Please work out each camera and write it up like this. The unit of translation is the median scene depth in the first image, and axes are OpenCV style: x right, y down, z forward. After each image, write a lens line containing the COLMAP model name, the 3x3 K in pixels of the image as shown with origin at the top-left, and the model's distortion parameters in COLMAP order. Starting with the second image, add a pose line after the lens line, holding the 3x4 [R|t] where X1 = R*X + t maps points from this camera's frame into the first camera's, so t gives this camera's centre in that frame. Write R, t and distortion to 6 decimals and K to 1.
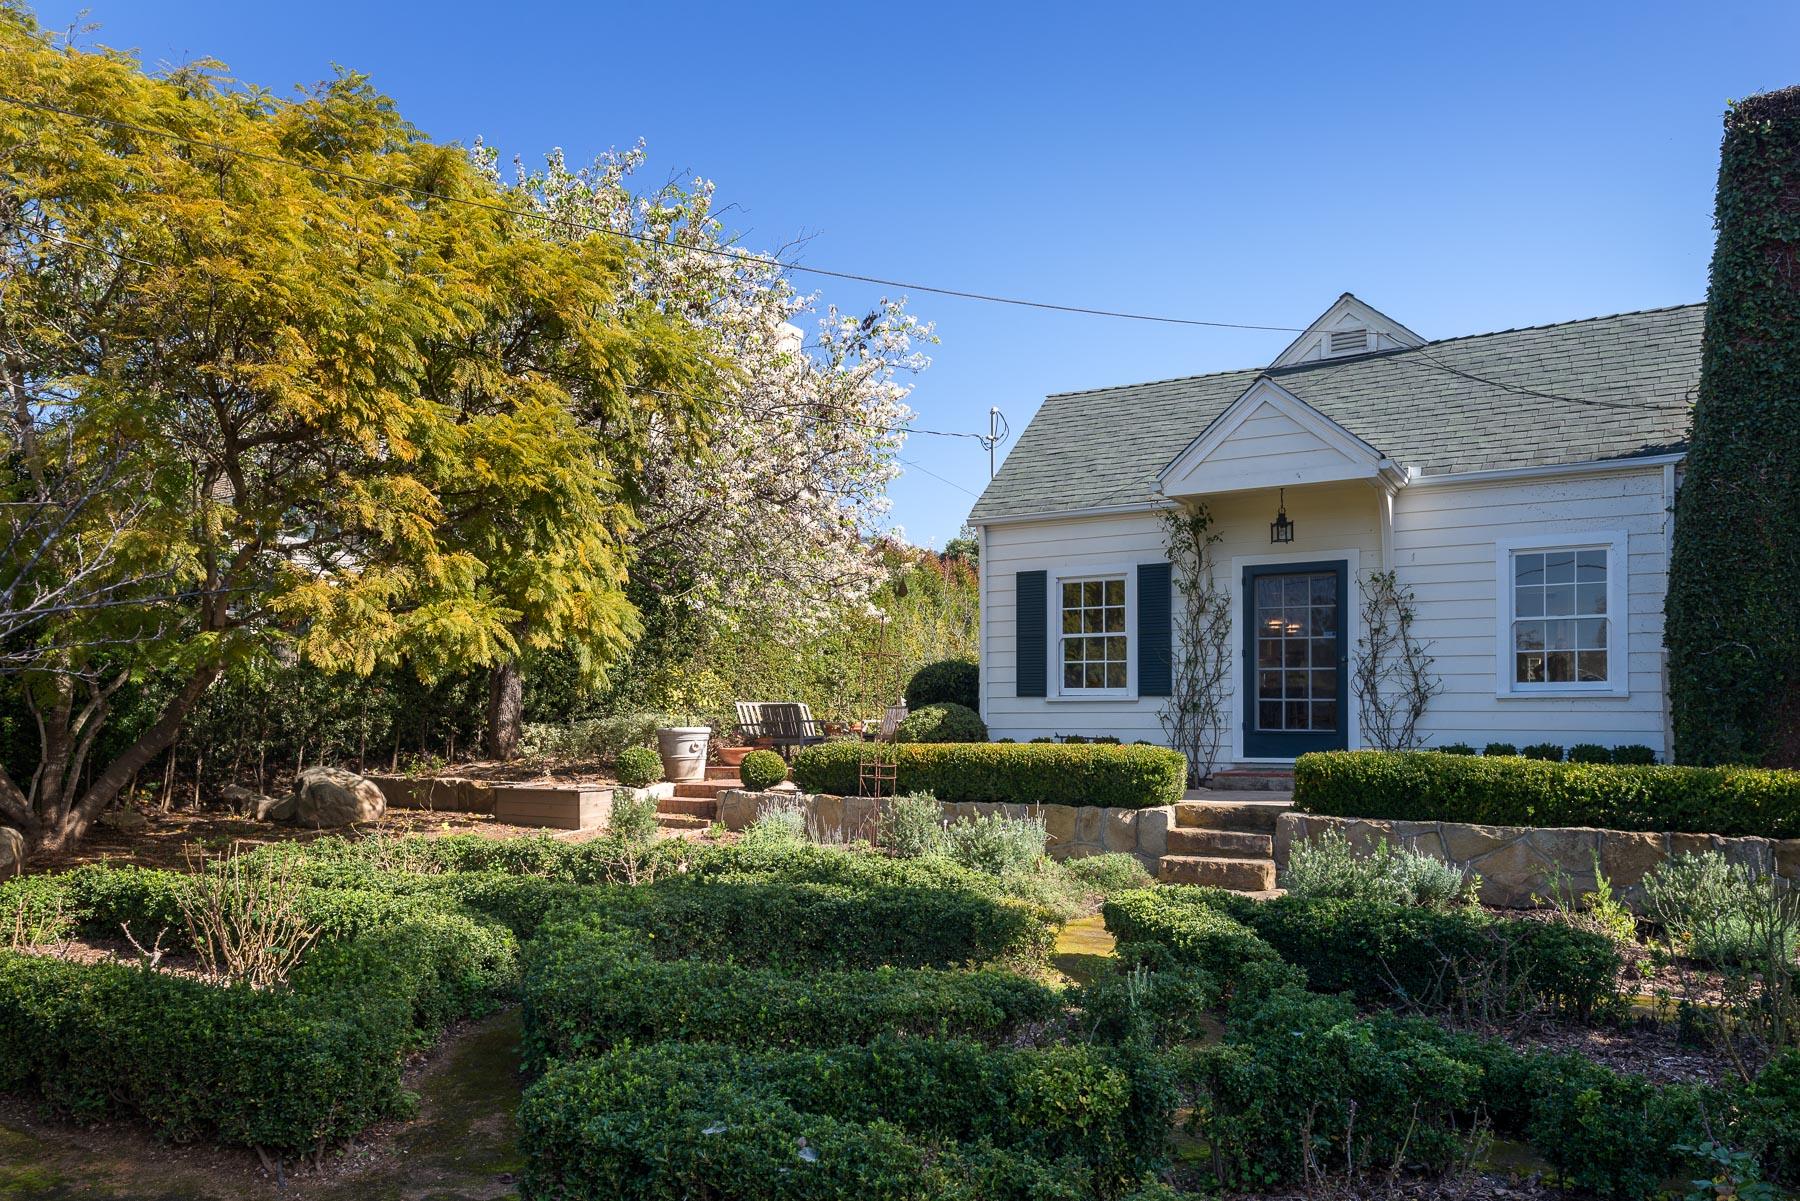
lens RADIAL K [[1236.6, 0, 902.8], [0, 1236.6, 706.8], [0, 0, 1]] dist [0.026687, -0.019801]
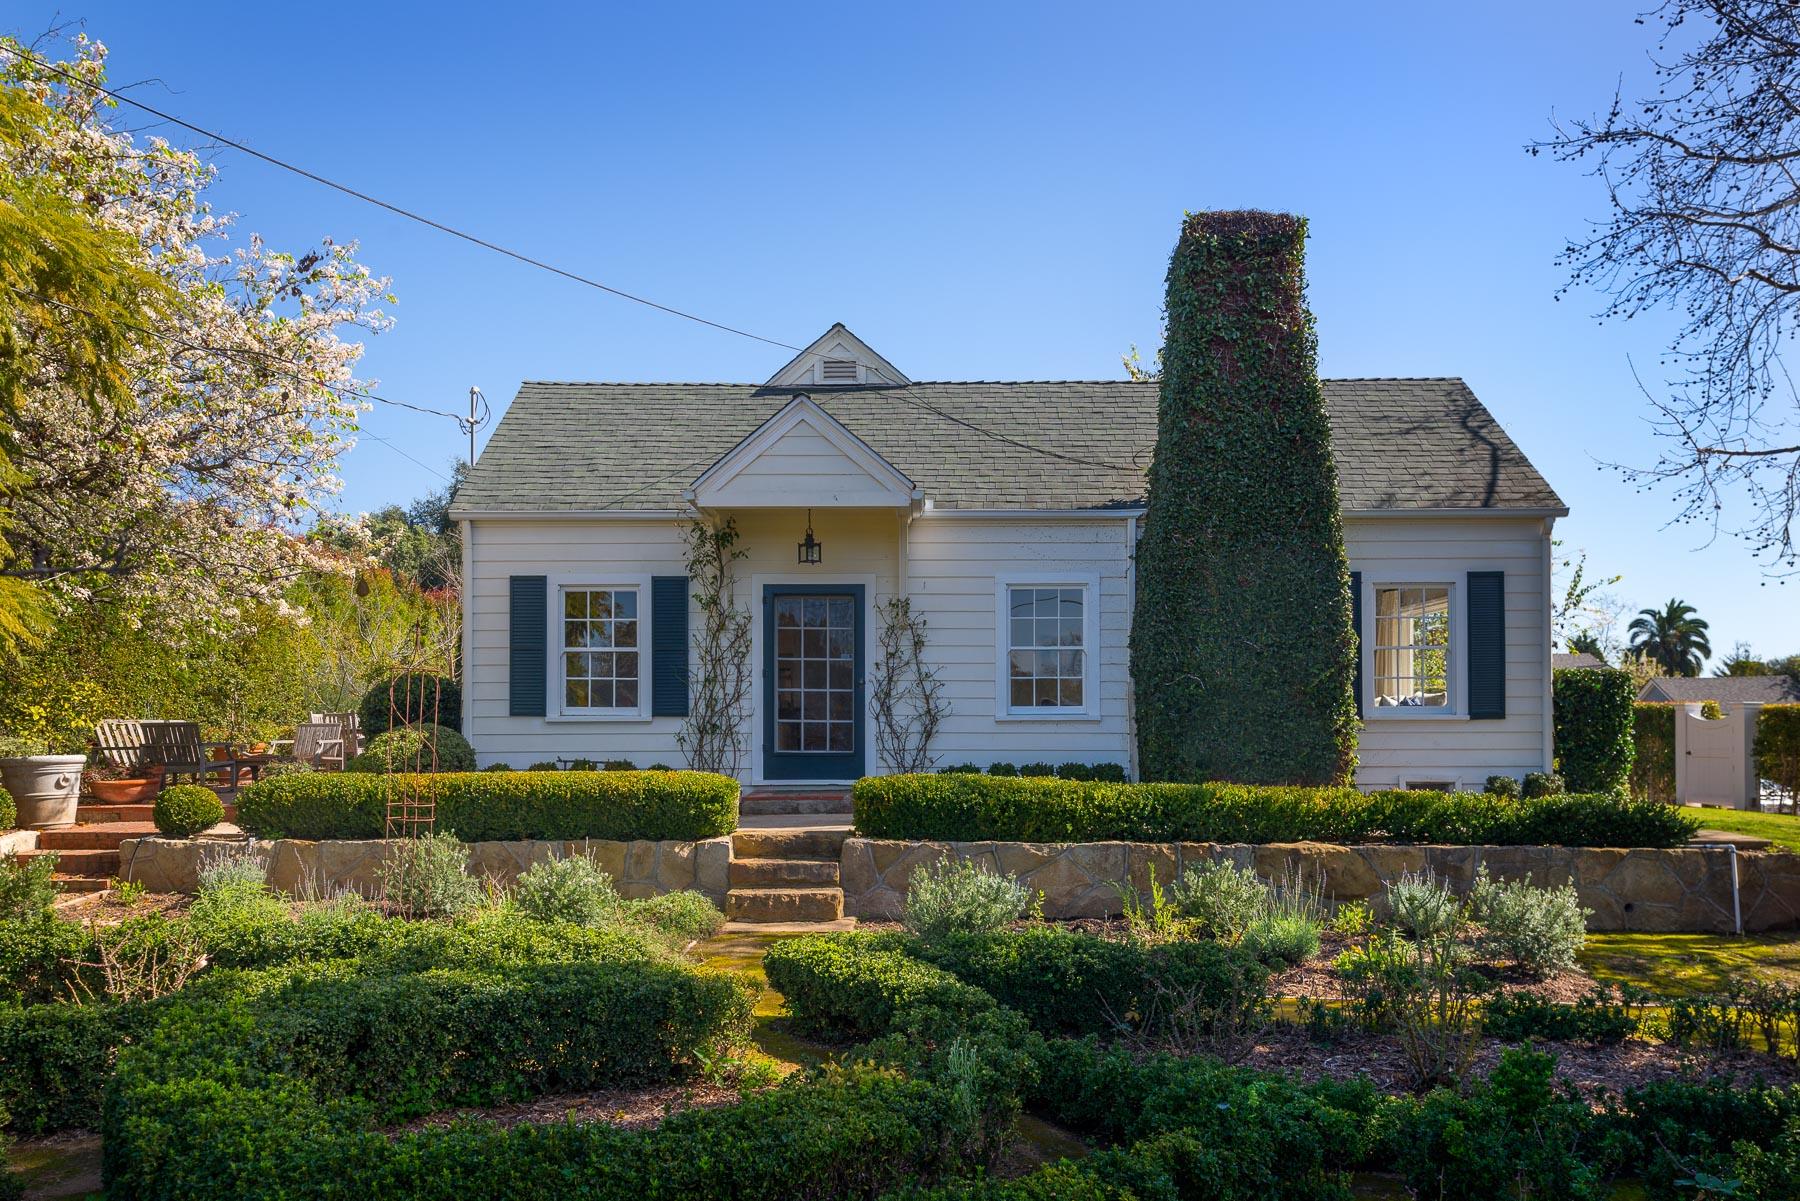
lens RADIAL K [[1236.6, 0, 902.8], [0, 1236.6, 706.8], [0, 0, 1]] dist [0.026687, -0.019801]
pose [[0.868749, 0.006324, 0.495212, -0.120266], [-0.002621, 0.999963, -0.008172, -0.009730], [-0.495246, 0.005802, 0.868734, 0.103396]]
